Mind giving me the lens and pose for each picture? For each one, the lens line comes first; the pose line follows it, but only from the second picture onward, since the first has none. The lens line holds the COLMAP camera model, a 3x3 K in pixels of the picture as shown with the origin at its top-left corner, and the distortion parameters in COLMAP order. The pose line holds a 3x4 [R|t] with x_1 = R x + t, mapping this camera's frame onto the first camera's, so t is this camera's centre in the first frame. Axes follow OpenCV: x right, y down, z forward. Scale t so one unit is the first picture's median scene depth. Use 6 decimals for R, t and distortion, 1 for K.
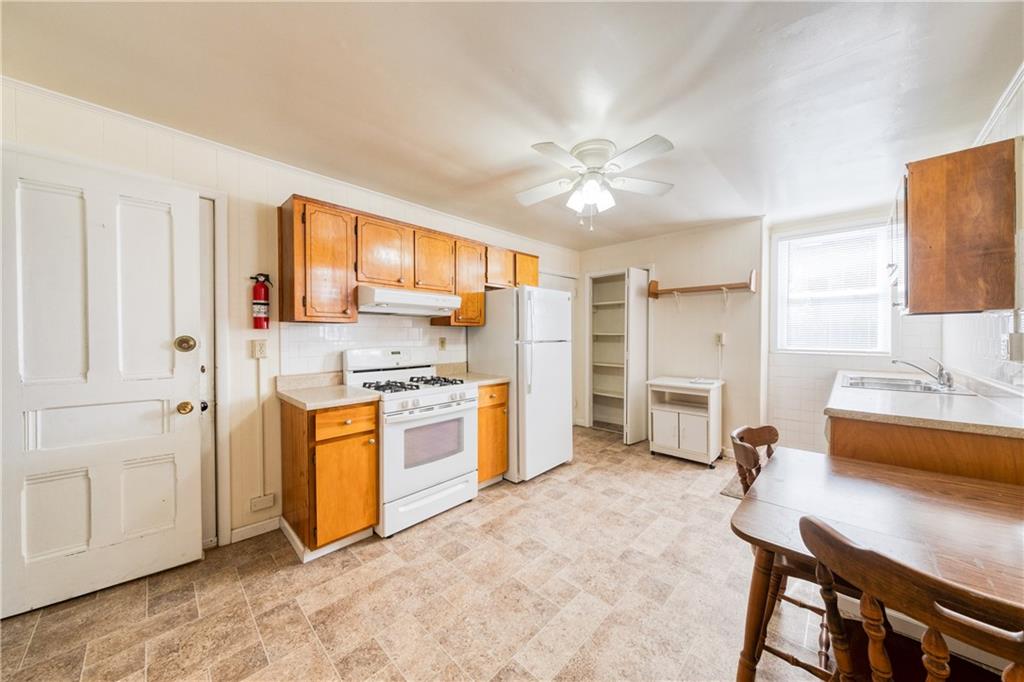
lens RADIAL K [[347.5, 0, 512.0], [0, 347.5, 341.0], [0, 0, 1]] dist [-0.020188, 0.000062]
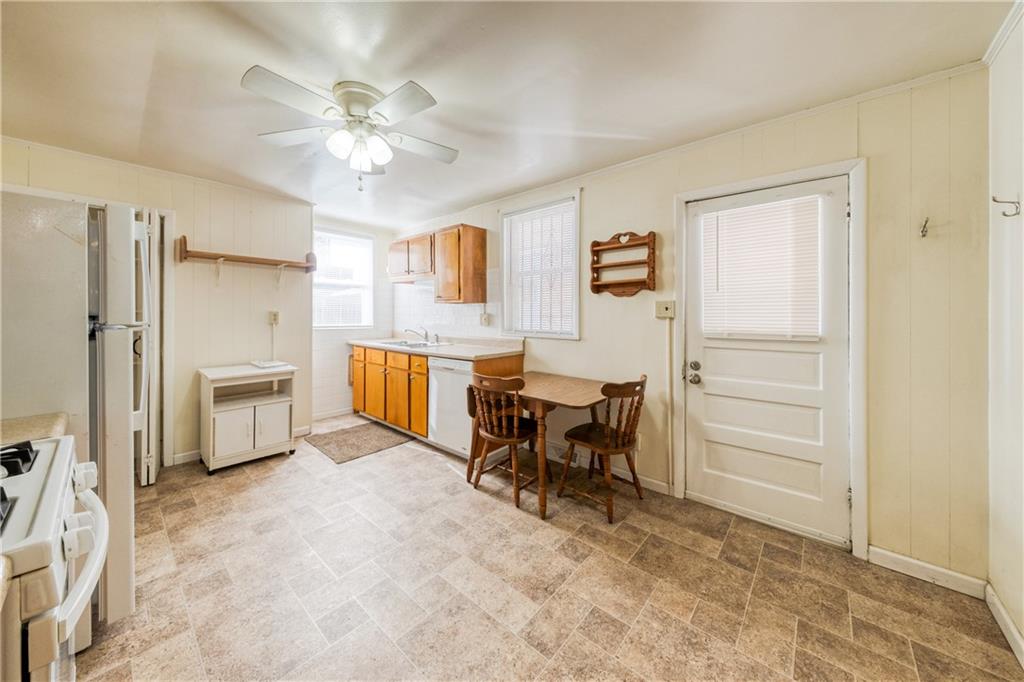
lens RADIAL K [[361.0, 0, 512.2], [0, 361.0, 301.7], [0, 0, 1]] dist [0.009812, -0.000042]
pose [[-0.048445, 0.030226, 0.998368, -0.481904], [0.011198, 0.999496, -0.029717, -0.013399], [-0.998763, 0.009740, -0.048759, 0.456848]]
